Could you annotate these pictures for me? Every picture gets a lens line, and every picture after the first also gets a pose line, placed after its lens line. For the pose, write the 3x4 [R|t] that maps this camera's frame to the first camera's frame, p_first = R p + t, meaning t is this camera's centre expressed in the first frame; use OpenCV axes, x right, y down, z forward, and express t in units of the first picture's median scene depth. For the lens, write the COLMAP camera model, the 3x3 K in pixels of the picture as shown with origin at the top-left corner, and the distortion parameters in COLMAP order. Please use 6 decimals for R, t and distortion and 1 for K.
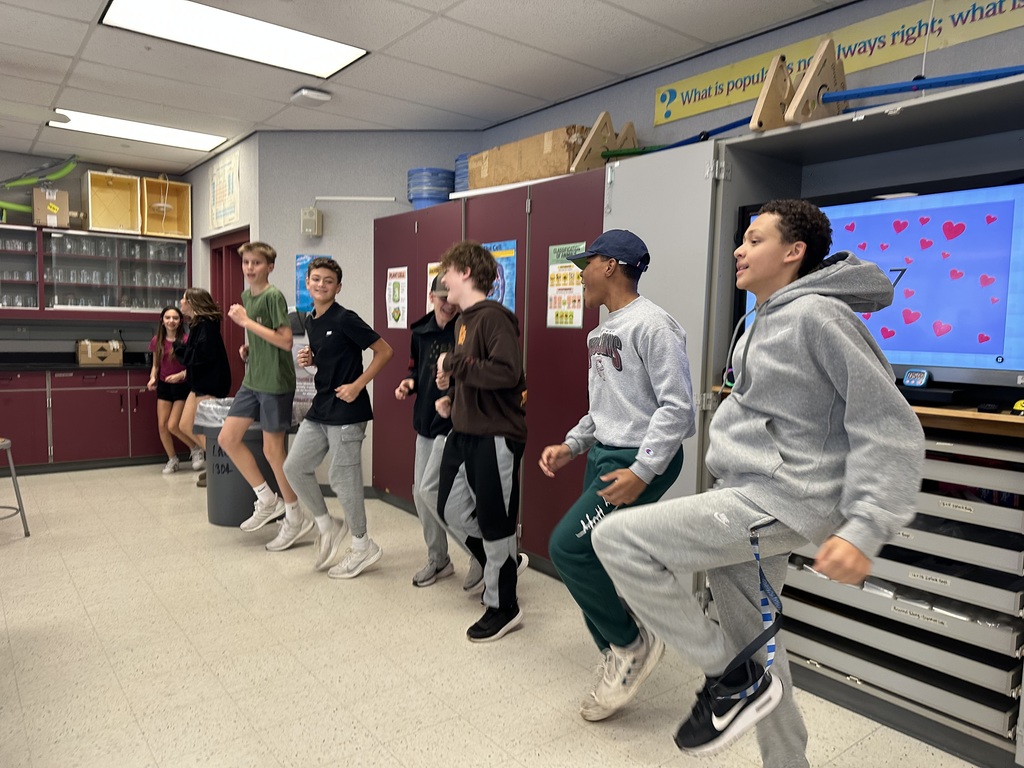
lens RADIAL K [[725.2, 0, 515.0], [0, 725.2, 384.2], [0, 0, 1]] dist [0.032576, -0.046443]
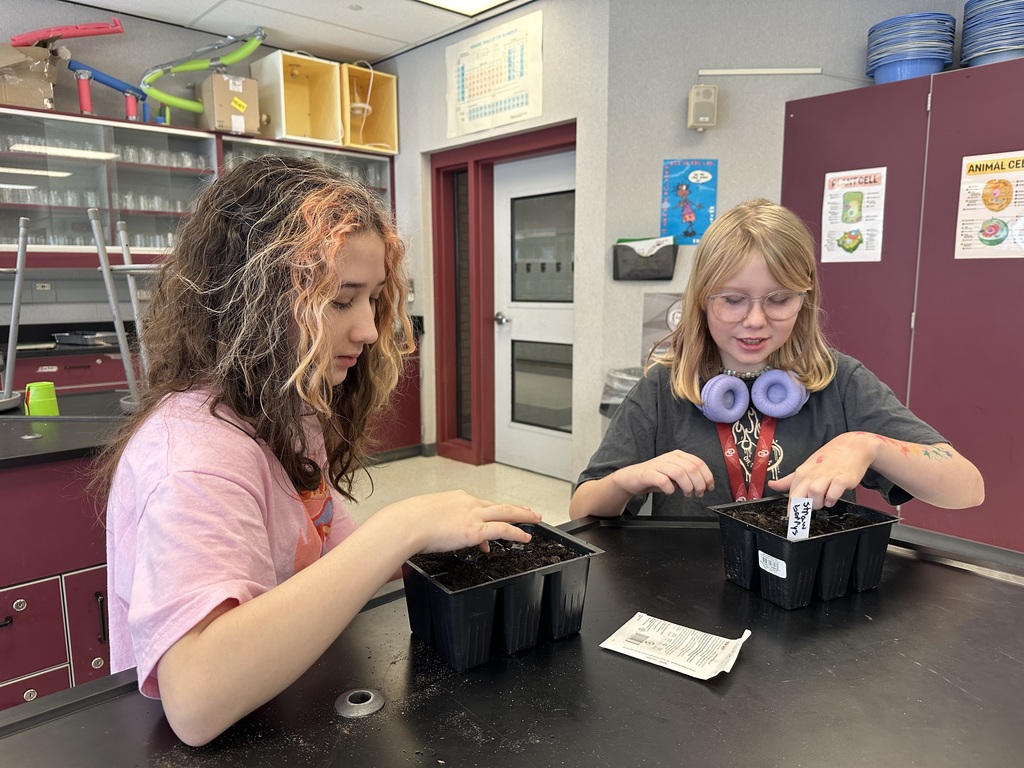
lens RADIAL K [[725.2, 0, 511.2], [0, 725.2, 390.6], [0, 0, 1]] dist [0.032576, -0.046443]
pose [[0.996680, -0.038496, 0.071742, -0.533153], [0.033031, 0.996571, 0.075868, -0.018787], [-0.074416, -0.073246, 0.994534, 0.334105]]
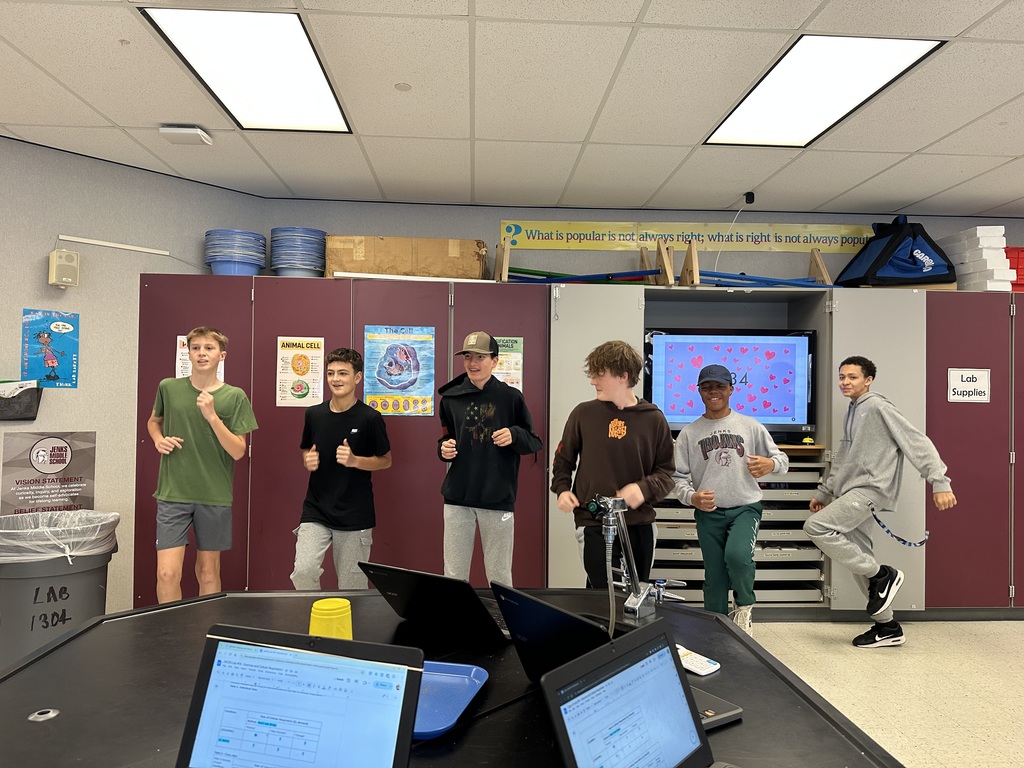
lens RADIAL K [[725.2, 0, 528.3], [0, 725.2, 398.9], [0, 0, 1]] dist [0.032576, -0.046443]
pose [[0.573960, -0.004218, 0.818873, -0.646021], [0.066254, 0.996948, -0.041303, -0.024730], [-0.816199, 0.077960, 0.572487, 0.189406]]
